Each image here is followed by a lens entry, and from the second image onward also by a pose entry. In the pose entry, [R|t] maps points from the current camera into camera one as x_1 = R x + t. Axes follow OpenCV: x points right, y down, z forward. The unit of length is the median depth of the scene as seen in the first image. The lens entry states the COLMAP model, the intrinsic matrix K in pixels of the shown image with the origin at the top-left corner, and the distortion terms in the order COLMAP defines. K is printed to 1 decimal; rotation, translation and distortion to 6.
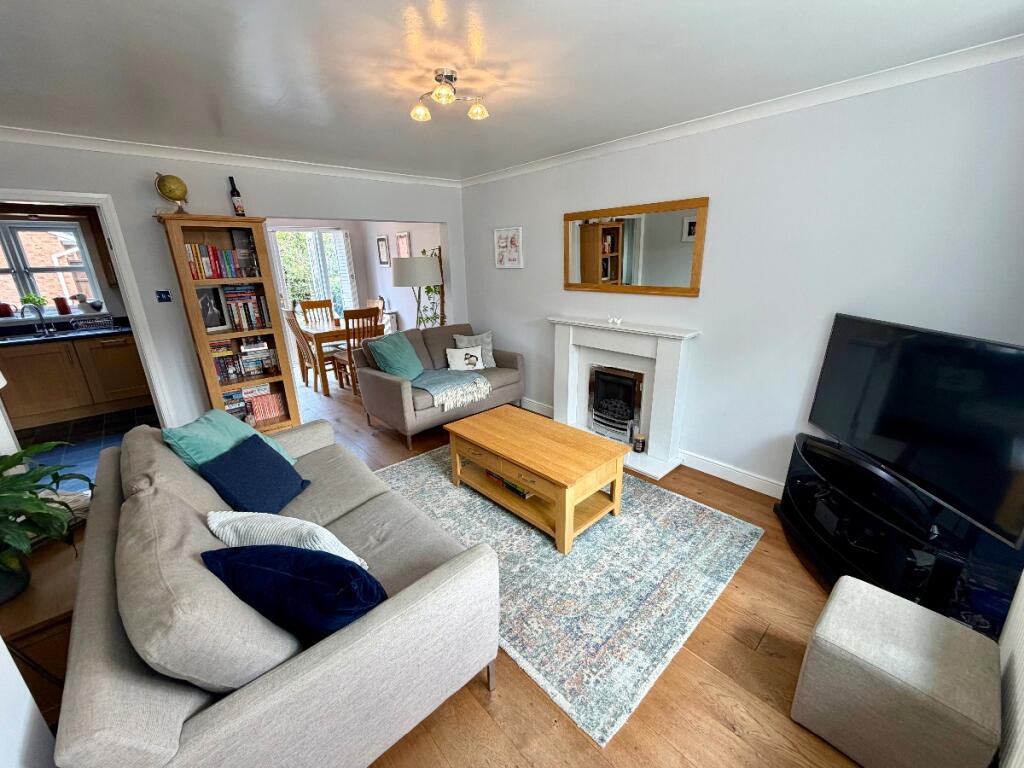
lens RADIAL K [[410.5, 0, 510.0], [0, 410.5, 383.9], [0, 0, 1]] dist [0.001613, 0.000304]
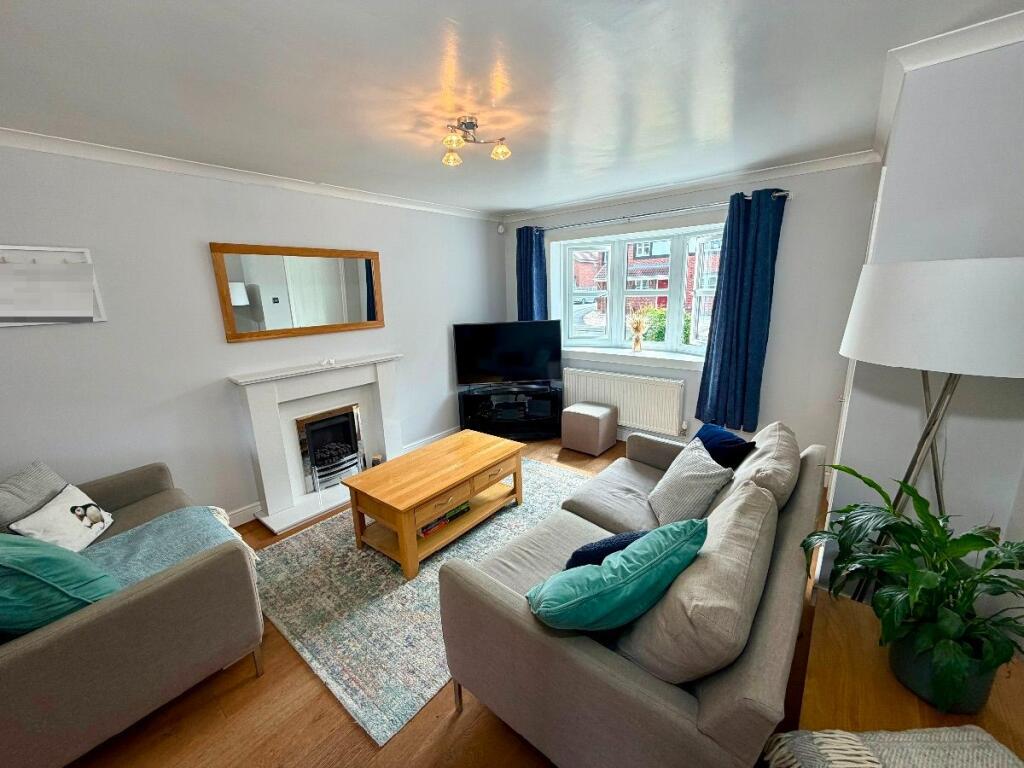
lens RADIAL K [[410.5, 0, 511.2], [0, 410.5, 381.1], [0, 0, 1]] dist [0.001613, 0.000304]
pose [[-0.148472, -0.186378, 0.971195, -0.764995], [0.326599, 0.917734, 0.226047, -0.189812], [-0.933429, 0.350753, -0.075387, 0.687840]]
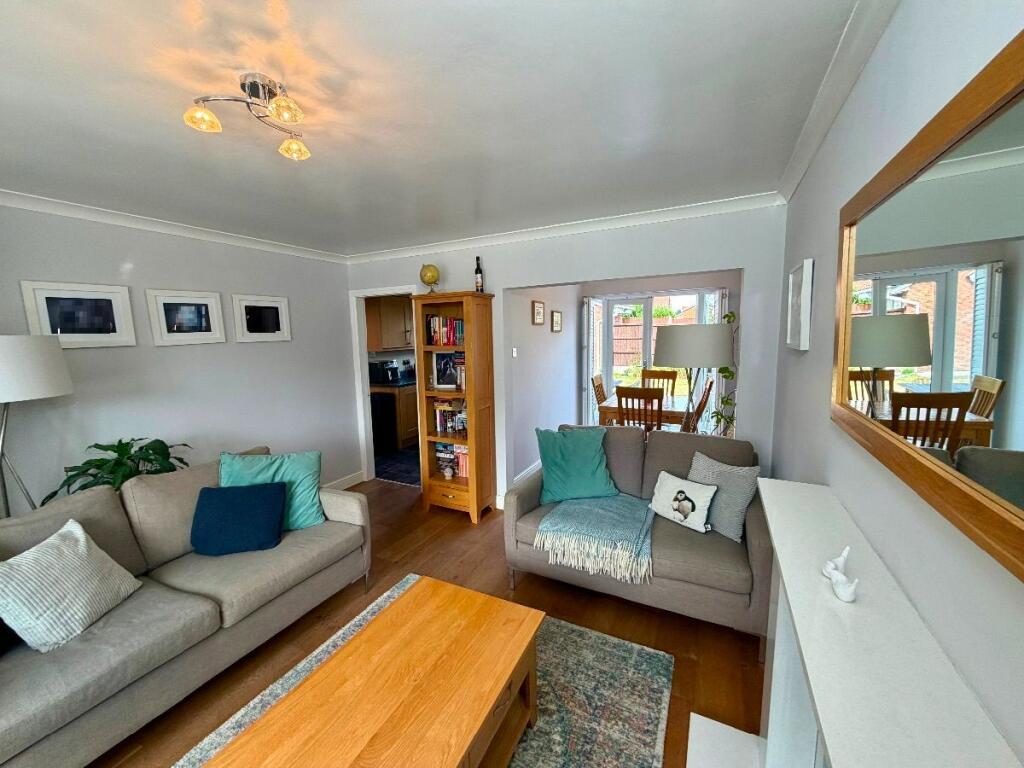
lens RADIAL K [[410.5, 0, 508.9], [0, 410.5, 382.7], [0, 0, 1]] dist [0.001613, 0.000304]
pose [[0.357512, 0.133478, -0.924321, 0.400620], [-0.260220, 0.964775, 0.038671, -0.228775], [0.896923, 0.226702, 0.379652, 0.697588]]
